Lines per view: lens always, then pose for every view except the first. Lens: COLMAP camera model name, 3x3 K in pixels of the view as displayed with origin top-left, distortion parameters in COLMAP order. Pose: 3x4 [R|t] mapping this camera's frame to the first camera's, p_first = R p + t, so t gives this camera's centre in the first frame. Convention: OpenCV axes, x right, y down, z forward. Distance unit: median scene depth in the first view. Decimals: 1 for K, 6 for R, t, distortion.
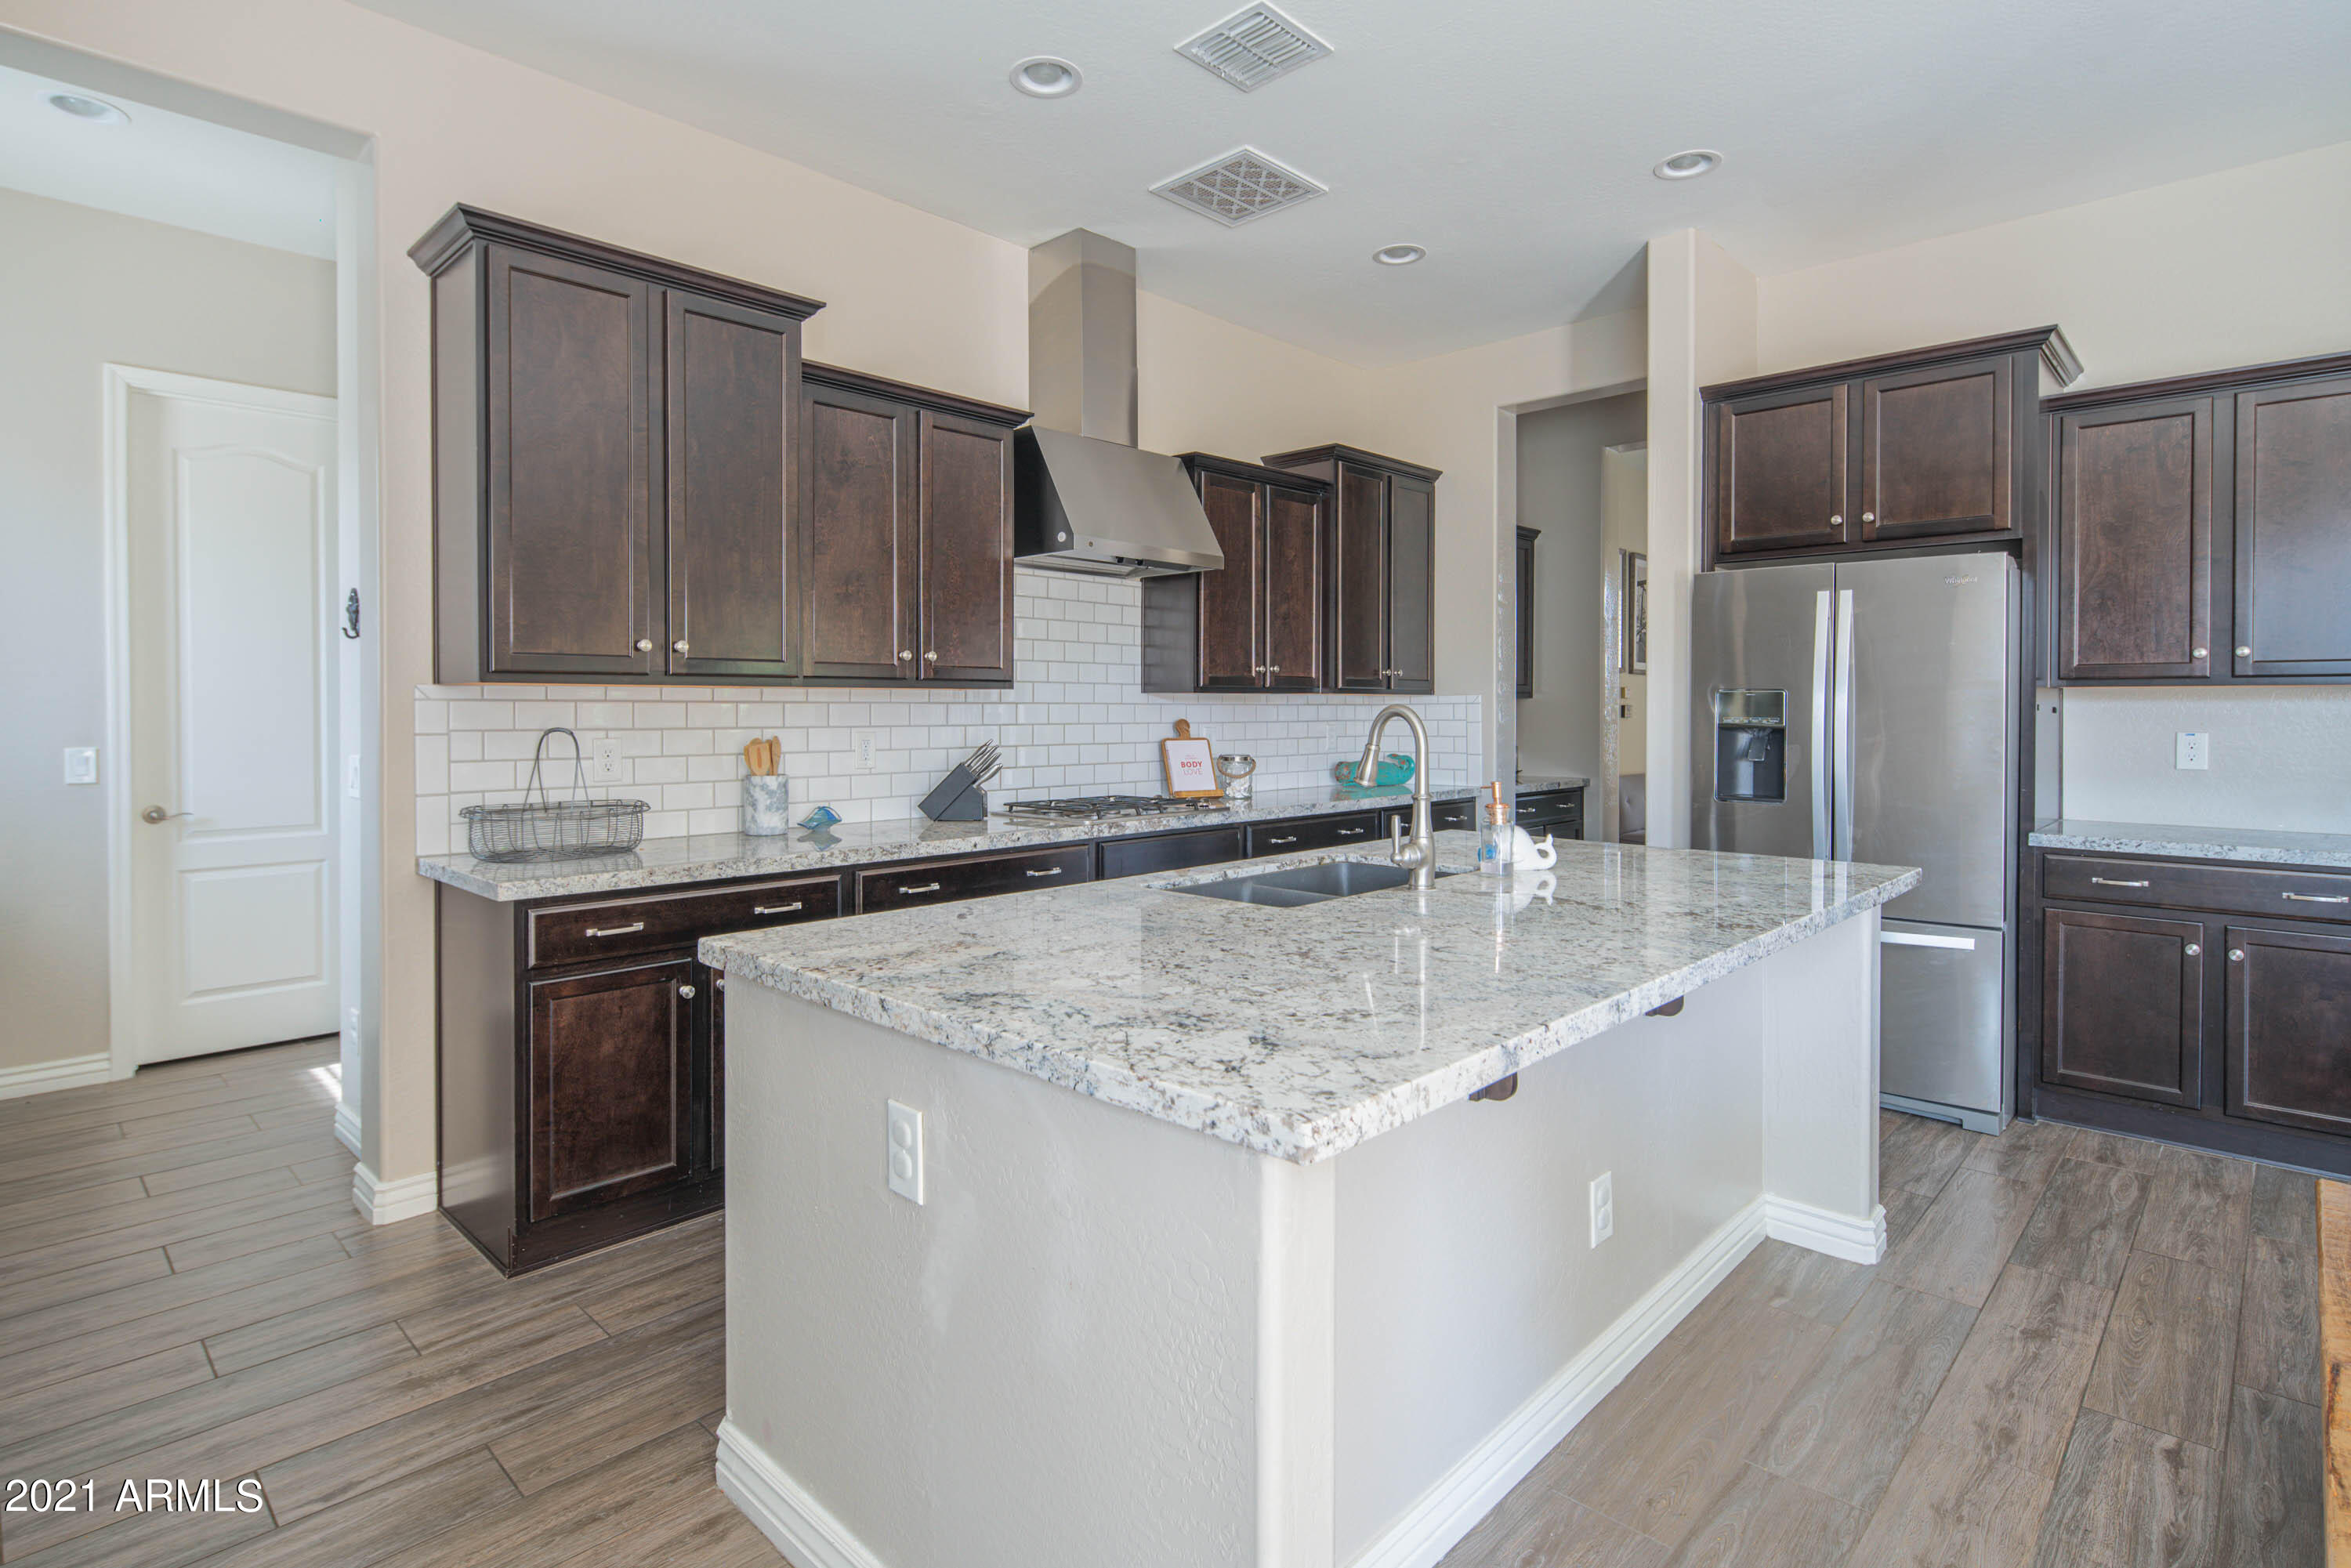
lens RADIAL K [[1164.9, 0, 1238.7], [0, 1164.9, 725.0], [0, 0, 1]] dist [0.000196, -0.003198]
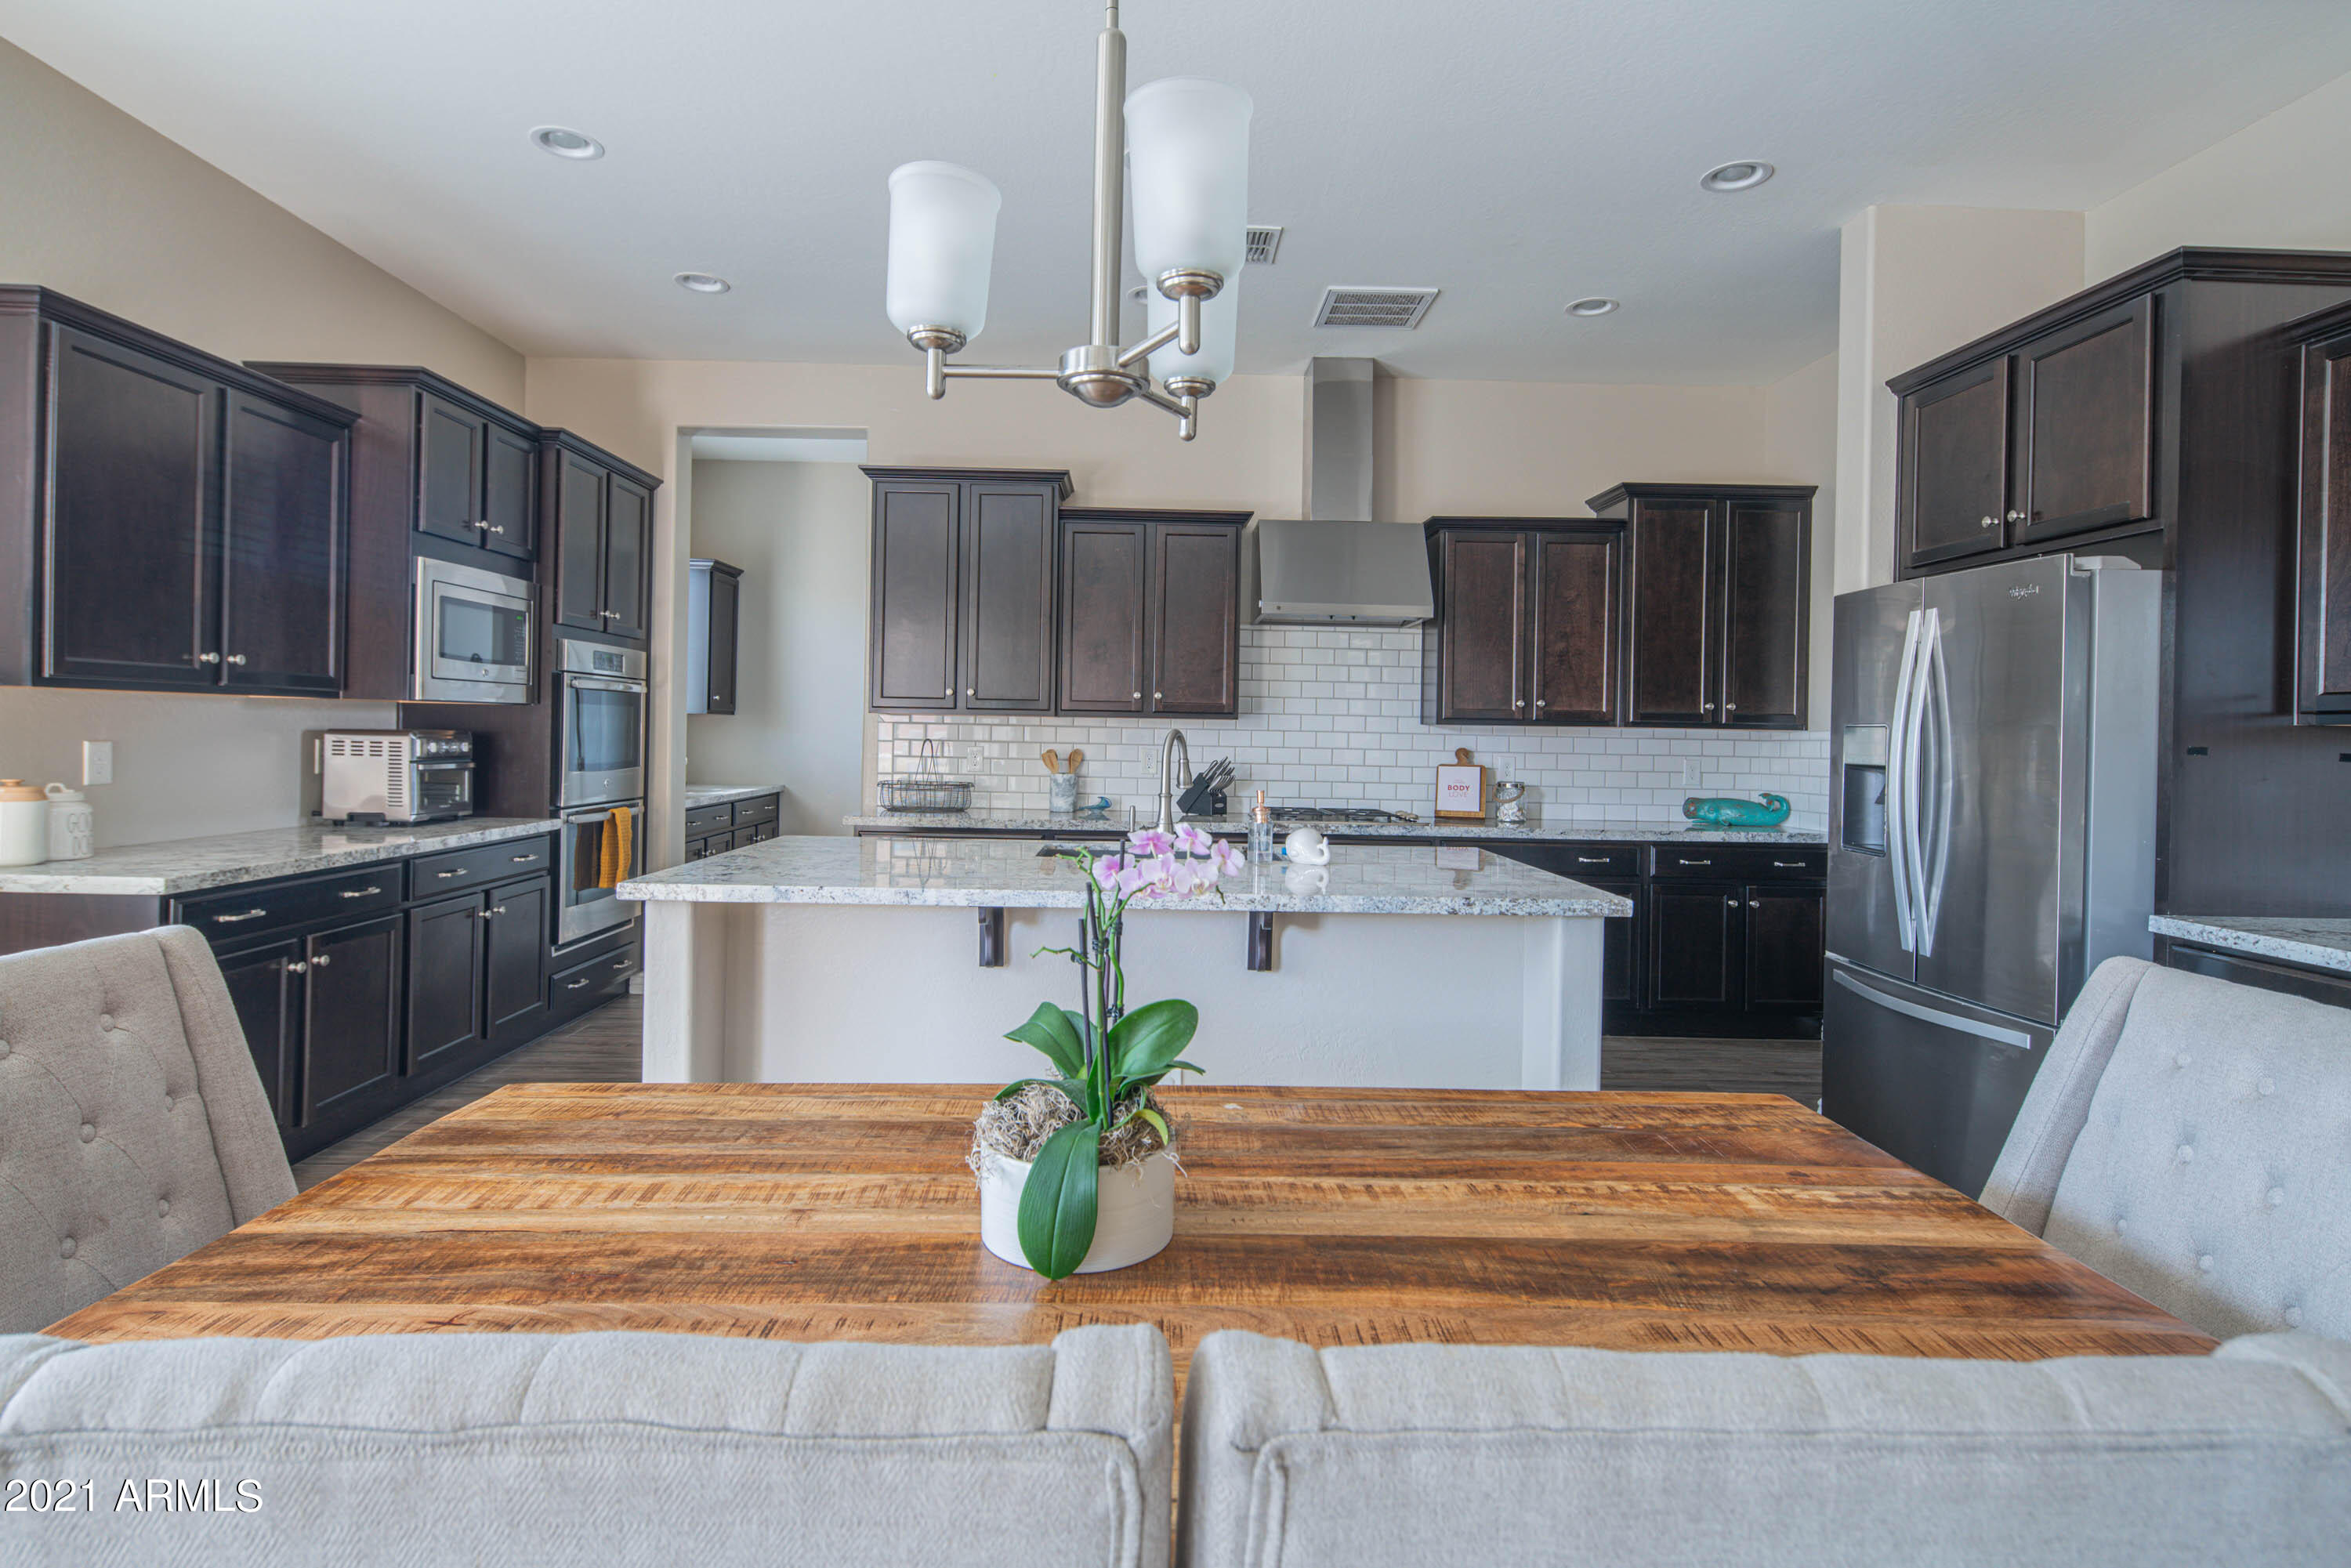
lens RADIAL K [[1164.9, 0, 1143.8], [0, 1164.9, 728.5], [0, 0, 1]] dist [0.000196, -0.003198]
pose [[0.692803, 0.011038, -0.721042, 0.715185], [-0.030286, 0.999446, -0.013801, 0.001228], [0.720491, 0.031398, 0.692754, -0.003667]]
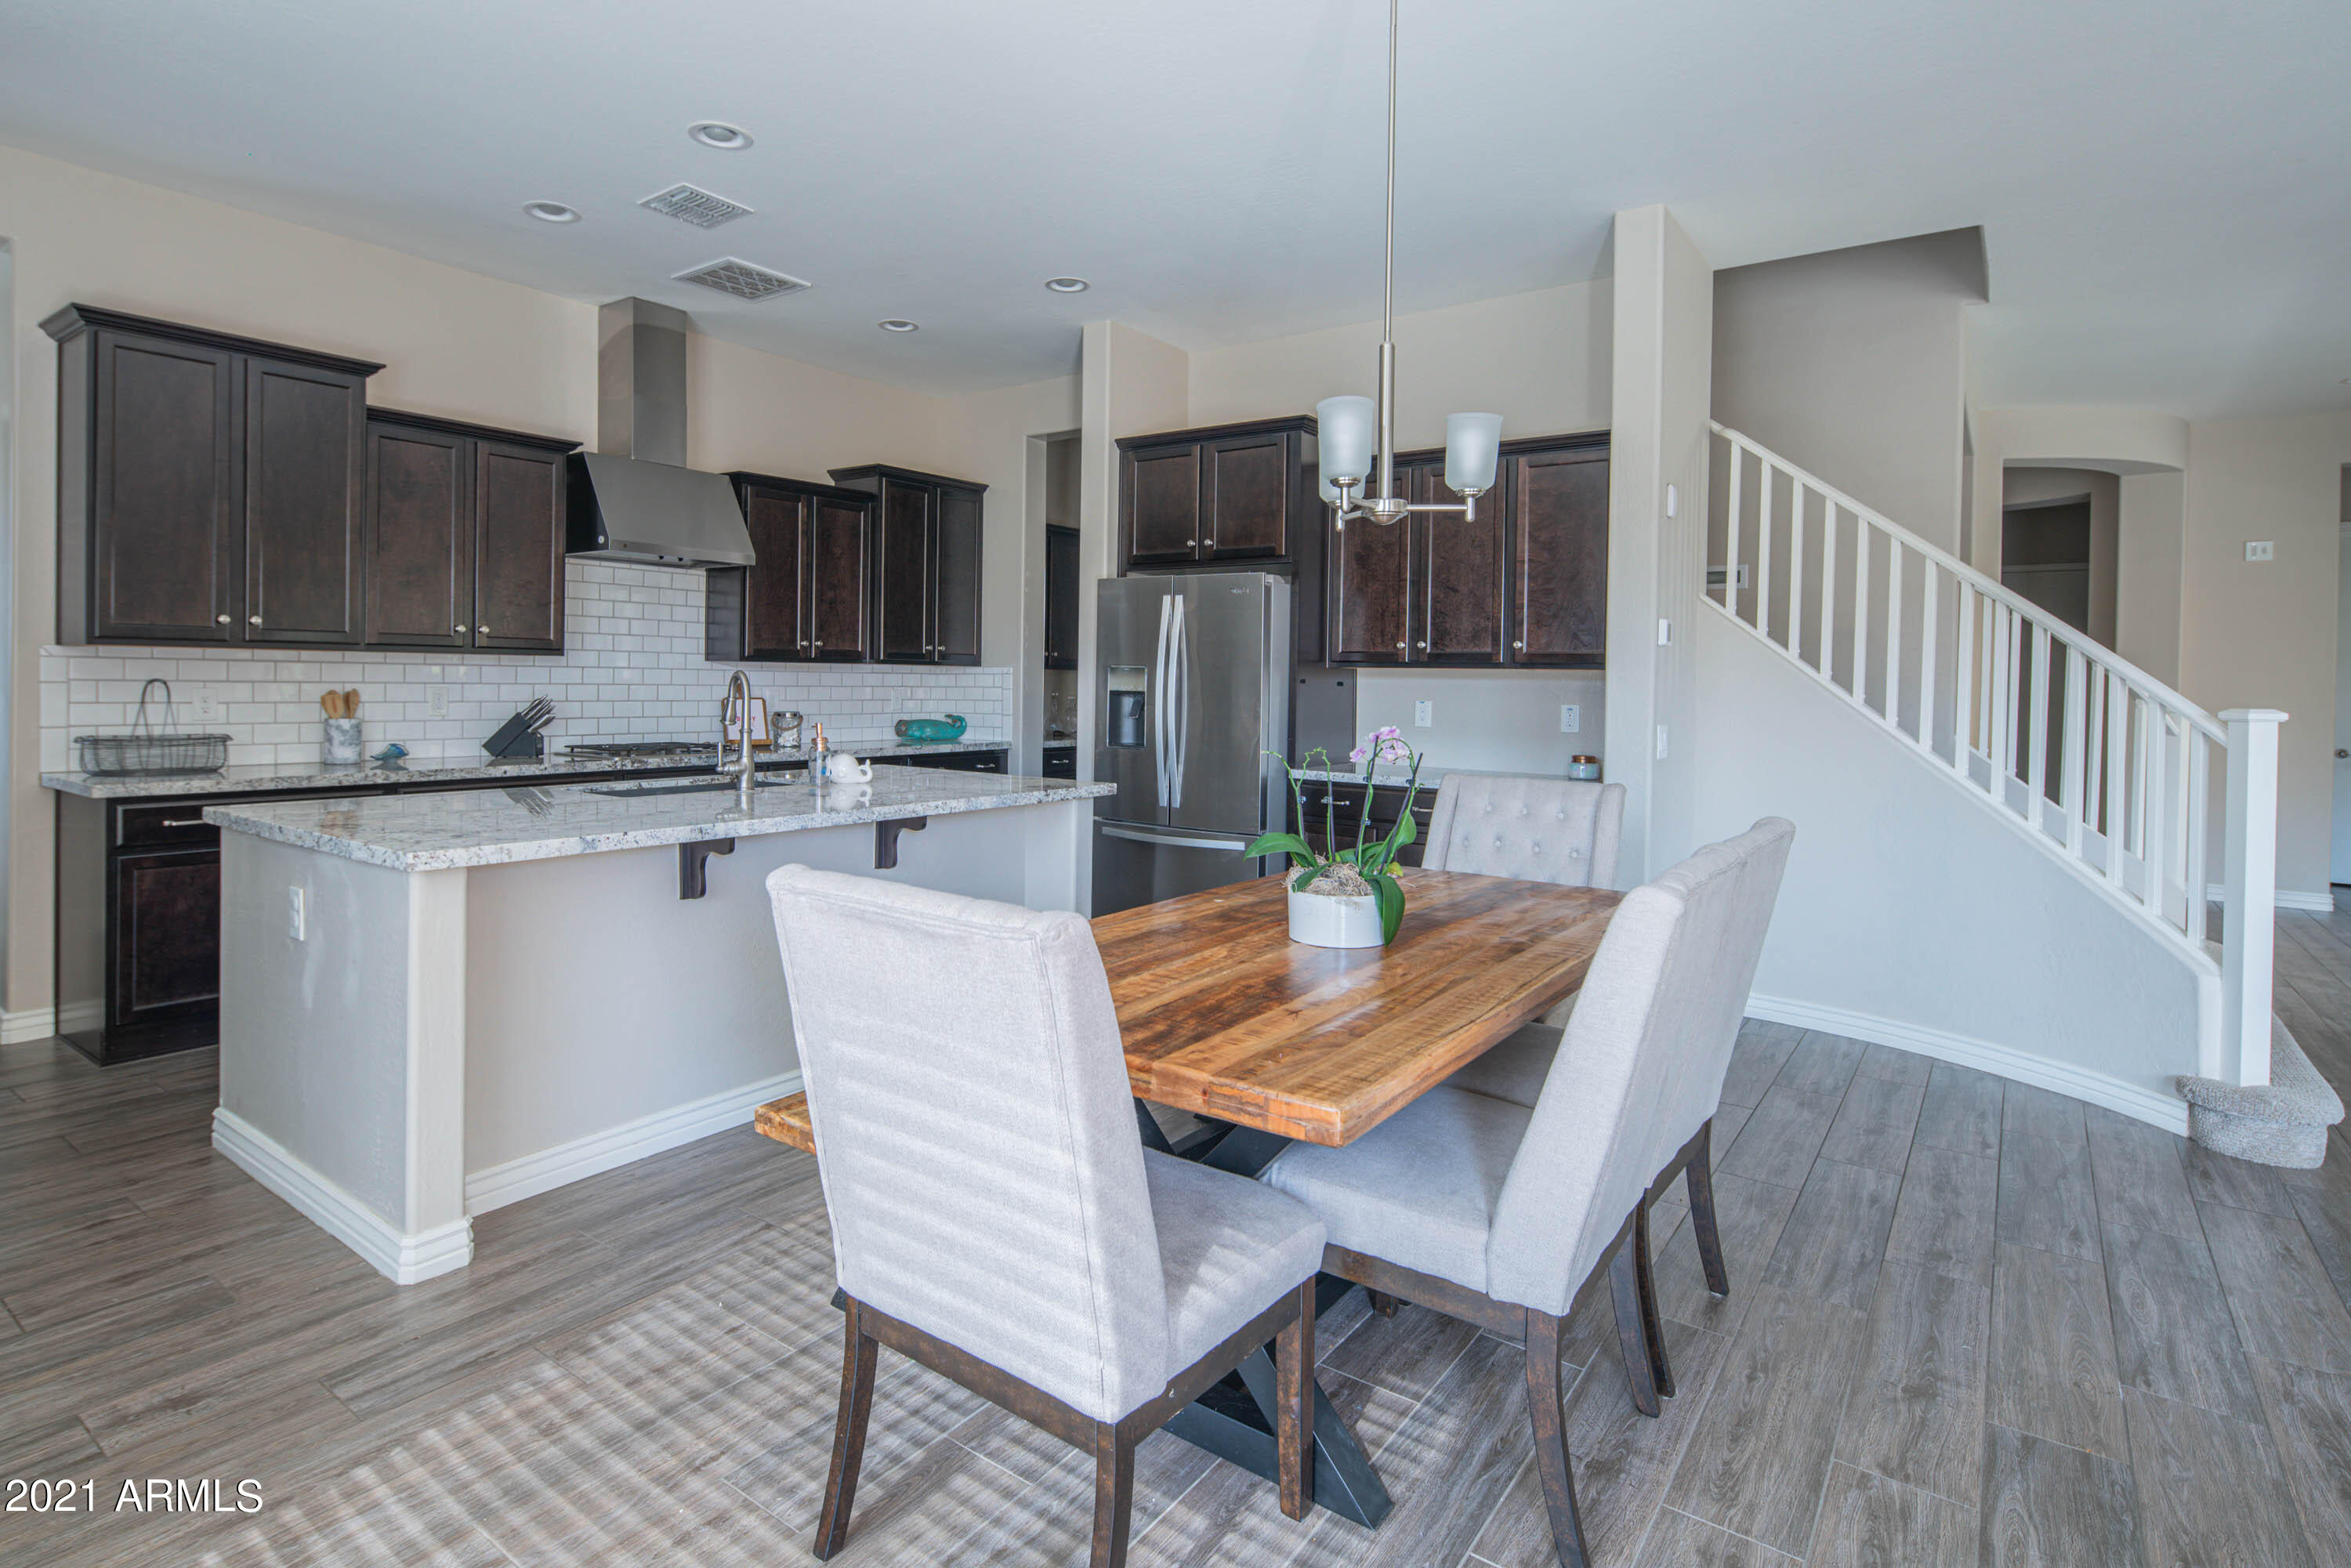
lens RADIAL K [[1164.9, 0, 1158.3], [0, 1164.9, 700.2], [0, 0, 1]] dist [0.000196, -0.003198]
pose [[0.993749, 0.013256, 0.110848, 0.332388], [-0.013555, 0.999906, 0.001940, 0.006957], [-0.110812, -0.003430, 0.993835, -0.370818]]
